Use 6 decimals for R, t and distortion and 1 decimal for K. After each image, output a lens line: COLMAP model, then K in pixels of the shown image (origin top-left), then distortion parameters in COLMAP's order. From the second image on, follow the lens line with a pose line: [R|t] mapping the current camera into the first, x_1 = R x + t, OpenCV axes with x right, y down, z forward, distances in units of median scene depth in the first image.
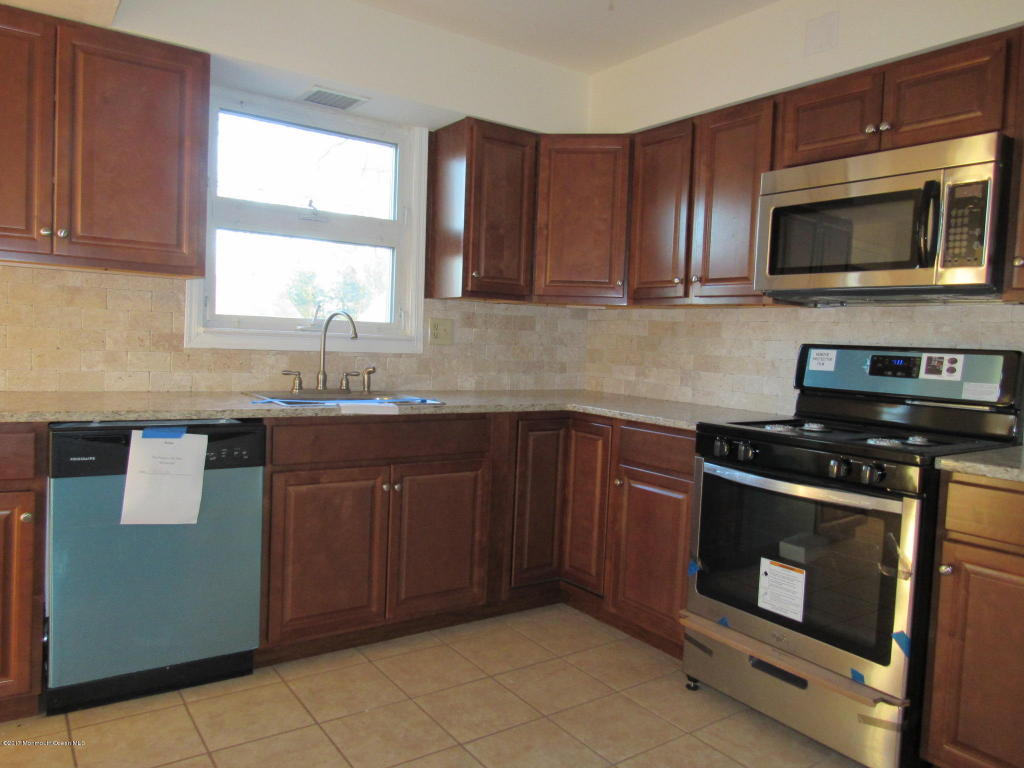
lens RADIAL K [[734.1, 0, 506.7], [0, 734.1, 384.0], [0, 0, 1]] dist [-0.013883, -0.009530]
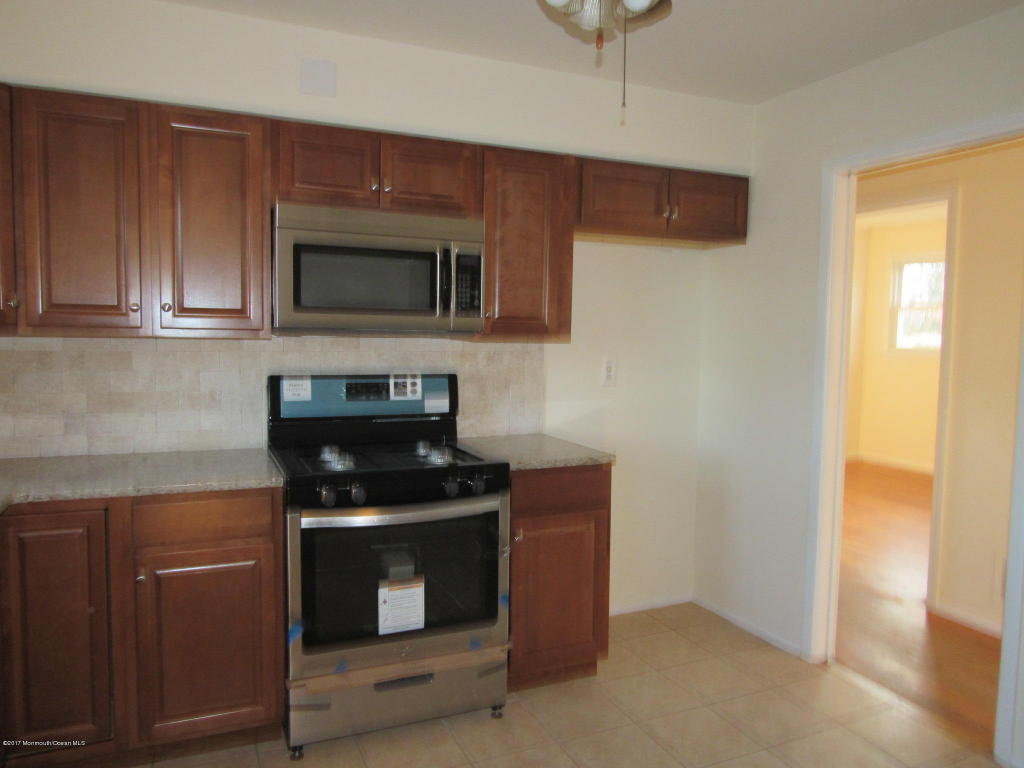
lens RADIAL K [[734.1, 0, 512.3], [0, 734.1, 389.7], [0, 0, 1]] dist [-0.013883, -0.009530]
pose [[0.190003, -0.112718, 0.975292, -0.542909], [0.051246, 0.993172, 0.104801, -0.132327], [-0.980445, 0.030067, 0.194482, 0.524007]]
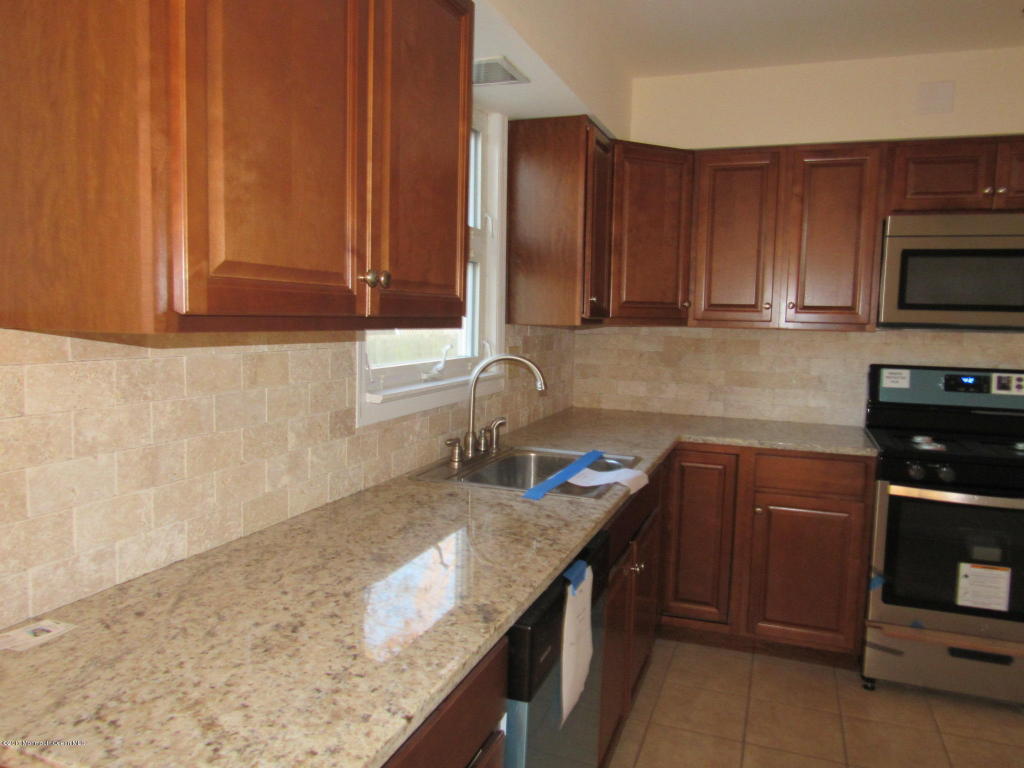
lens RADIAL K [[734.1, 0, 517.0], [0, 734.1, 388.4], [0, 0, 1]] dist [-0.013883, -0.009530]
pose [[0.820827, -0.081353, 0.565353, -0.751988], [0.048361, 0.996149, 0.073130, -0.136897], [-0.569125, -0.032686, 0.821601, 0.406652]]
